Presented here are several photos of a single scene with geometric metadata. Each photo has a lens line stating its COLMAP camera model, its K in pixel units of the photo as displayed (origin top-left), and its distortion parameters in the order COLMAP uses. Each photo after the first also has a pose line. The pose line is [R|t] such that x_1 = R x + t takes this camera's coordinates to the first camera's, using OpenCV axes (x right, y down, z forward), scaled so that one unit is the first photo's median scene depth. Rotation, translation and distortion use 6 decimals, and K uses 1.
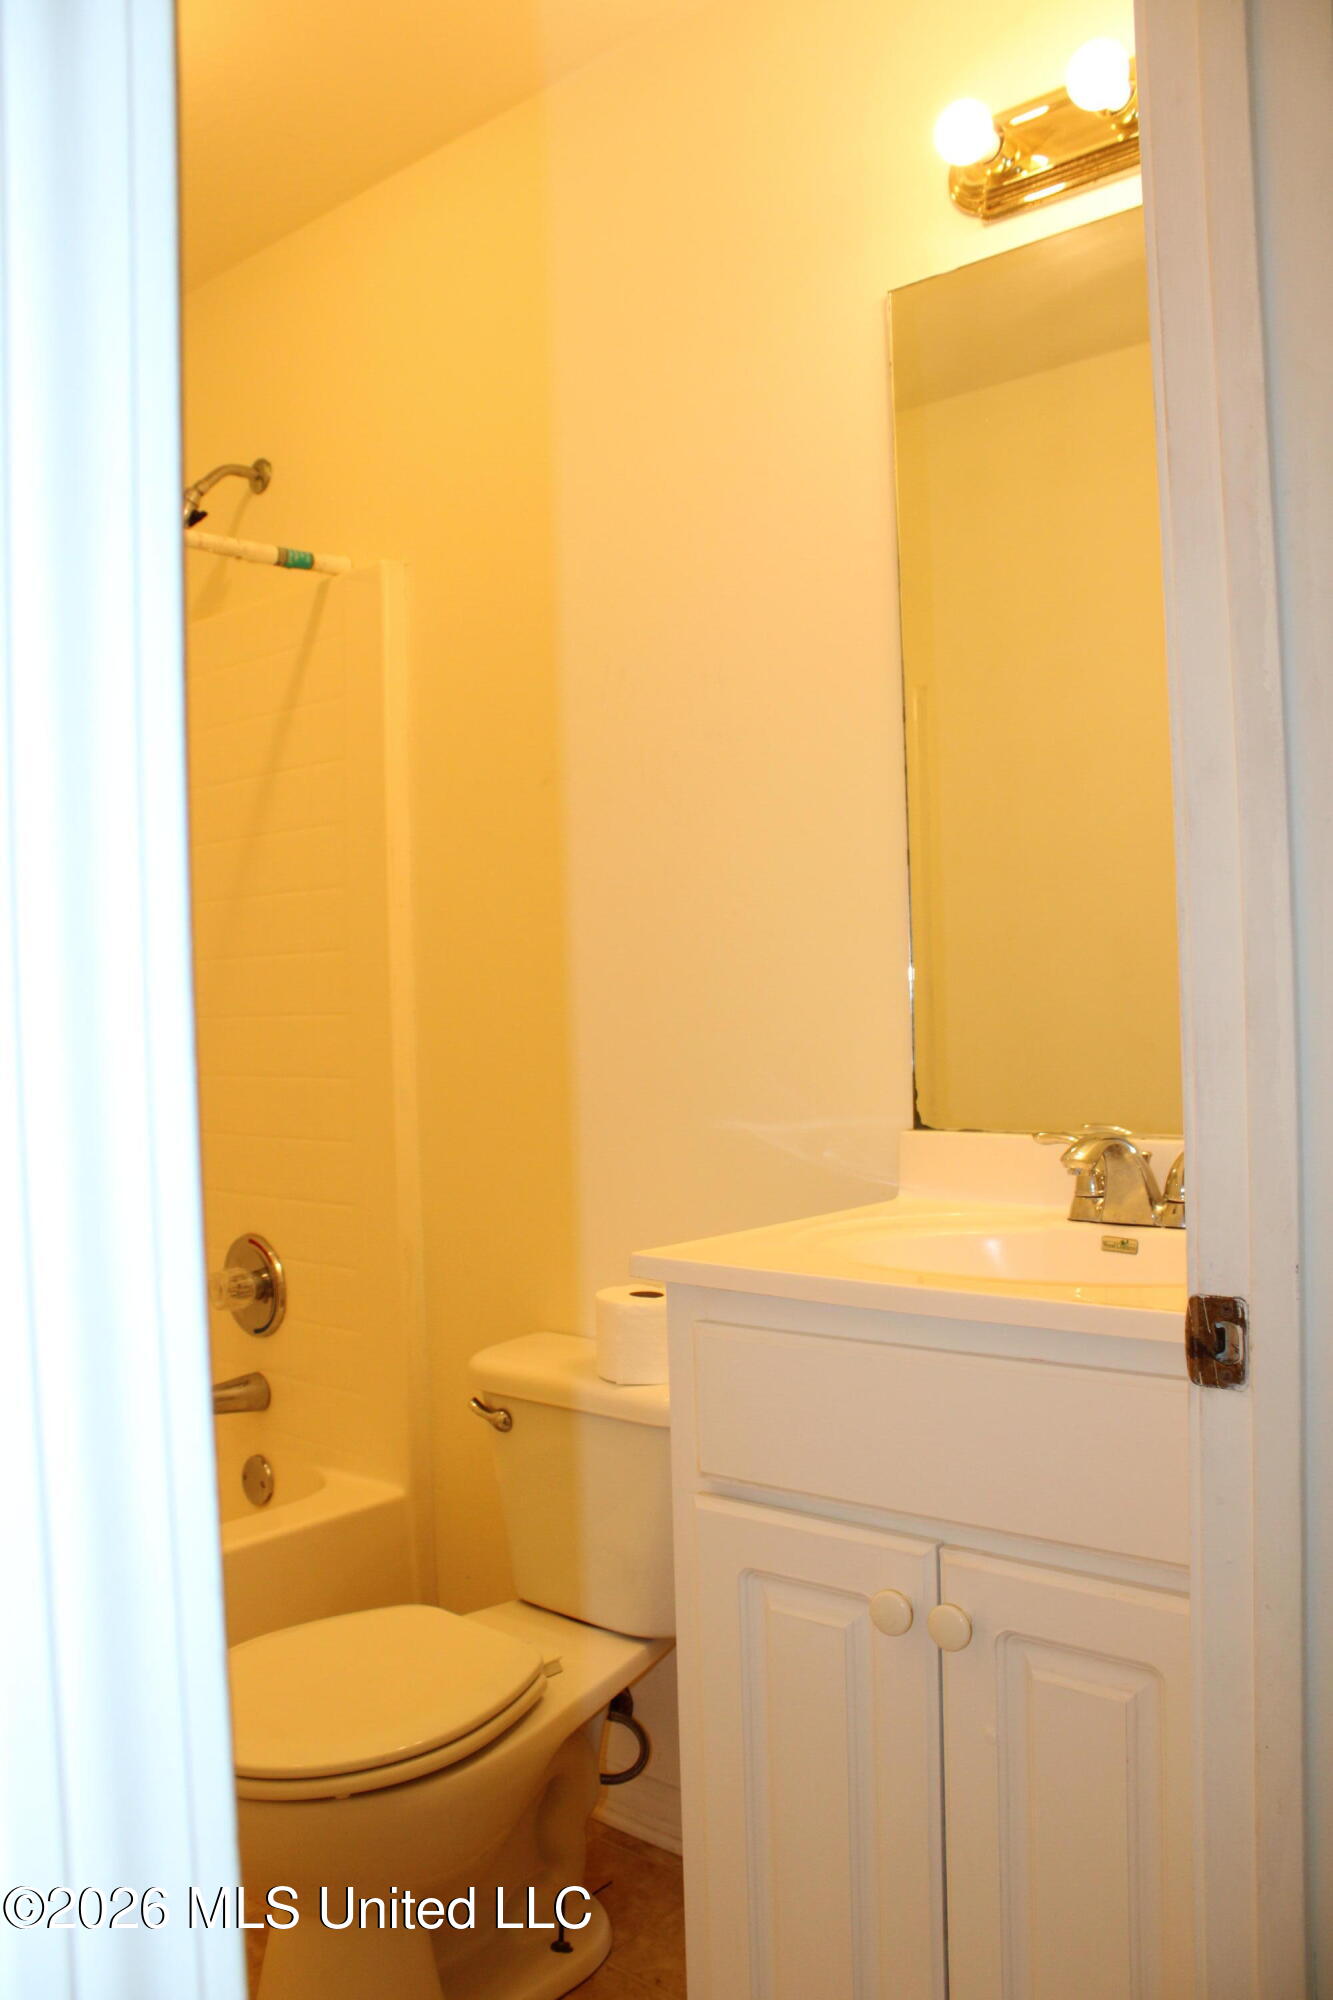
lens RADIAL K [[1639.8, 0, 673.9], [0, 1639.8, 986.2], [0, 0, 1]] dist [-0.149849, 0.148793]
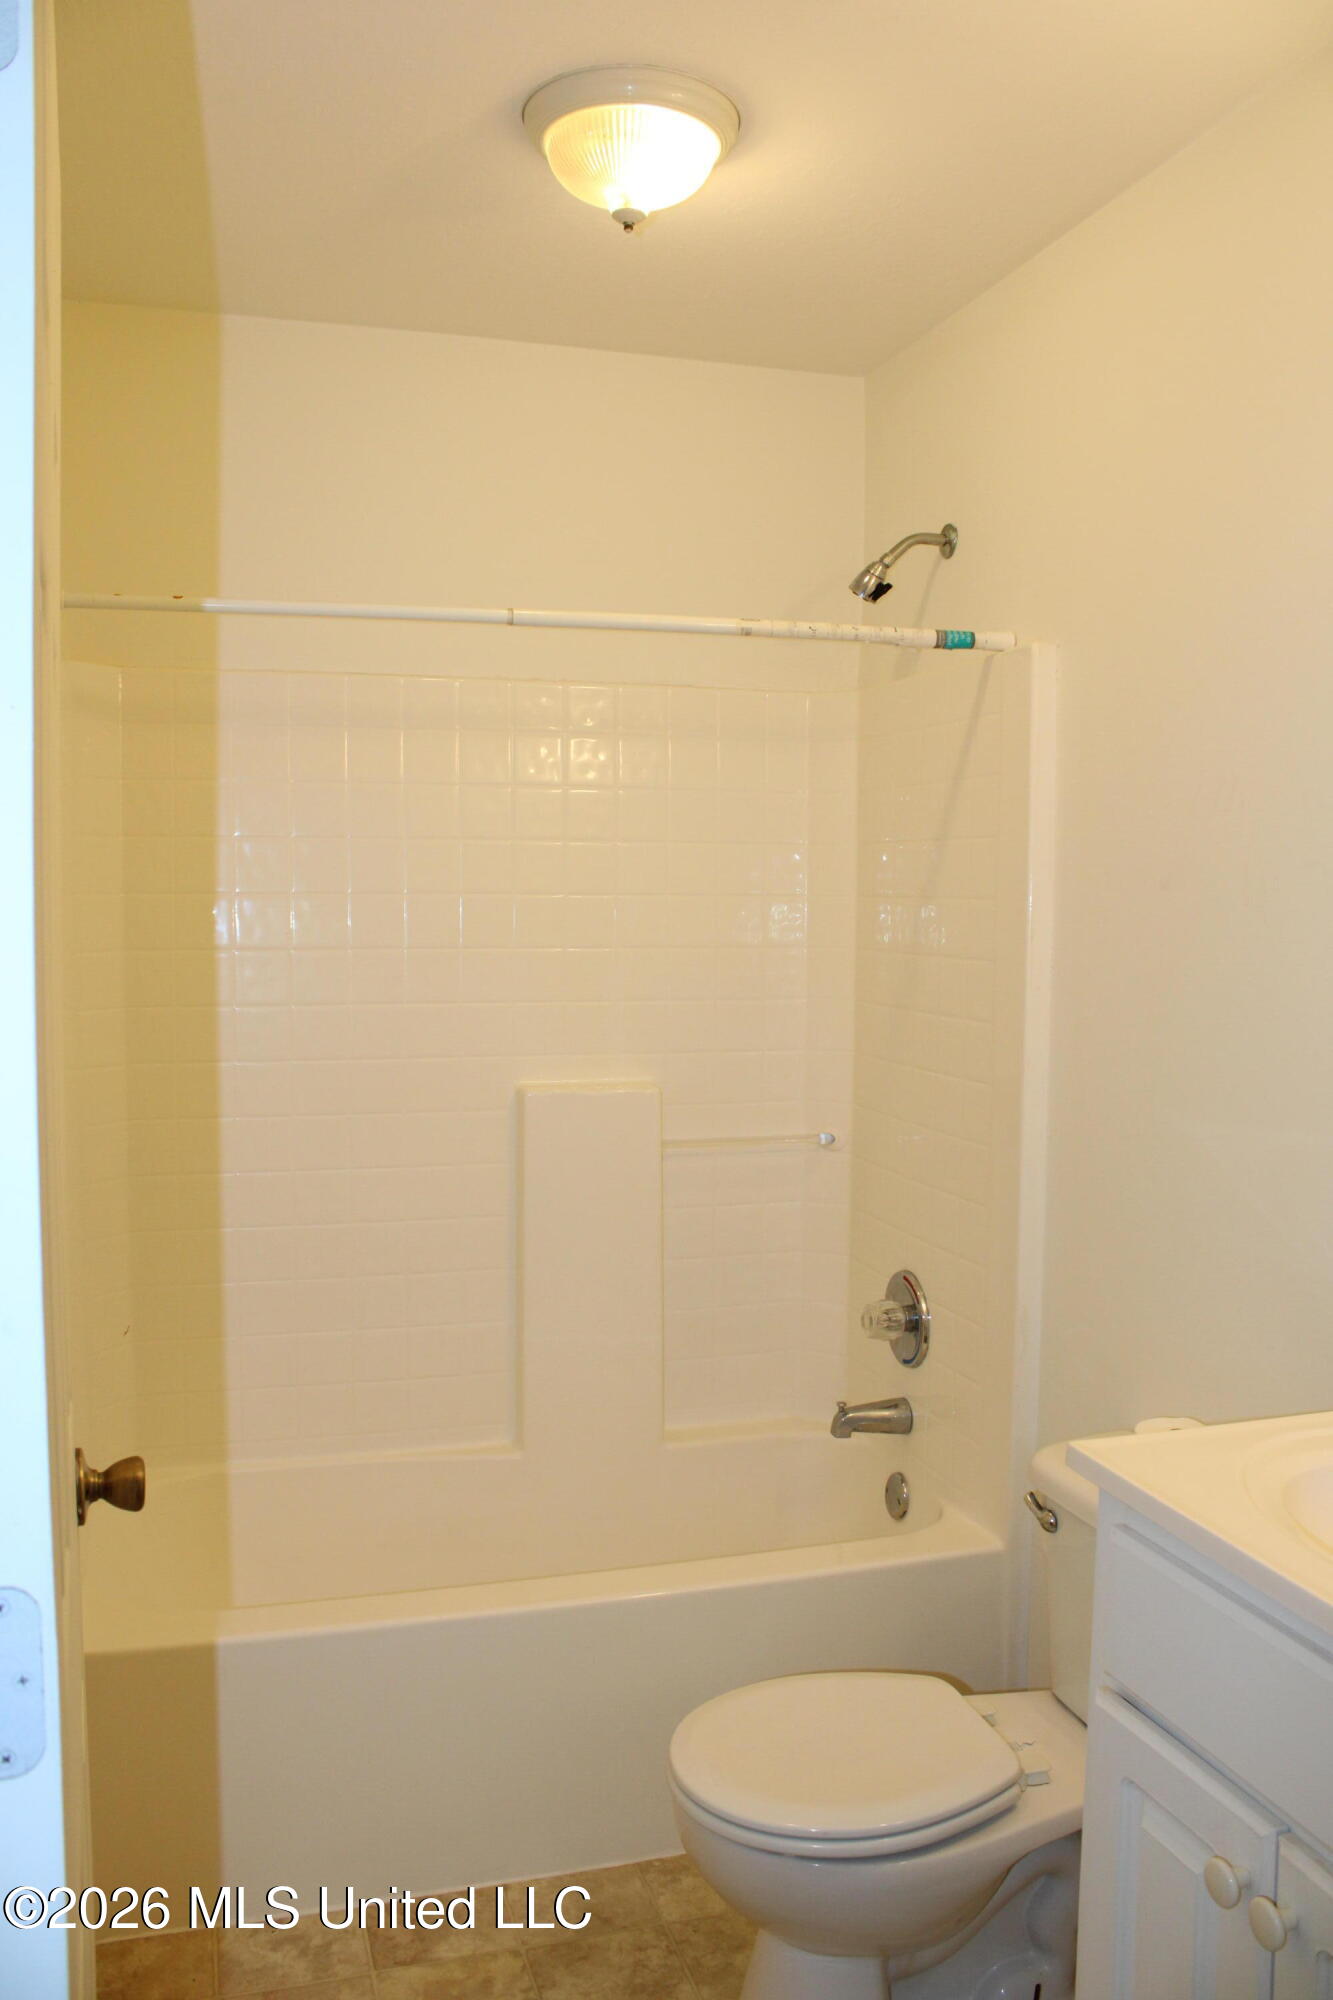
lens RADIAL K [[1655.0, 0, 666.5], [0, 1655.0, 1000.0], [0, 0, 1]] dist [-0.163078, 0.145331]
pose [[0.849256, 0.073139, -0.522891, 0.159016], [-0.034991, 0.995978, 0.082481, -0.110008], [0.526821, -0.051751, 0.848399, 0.011678]]
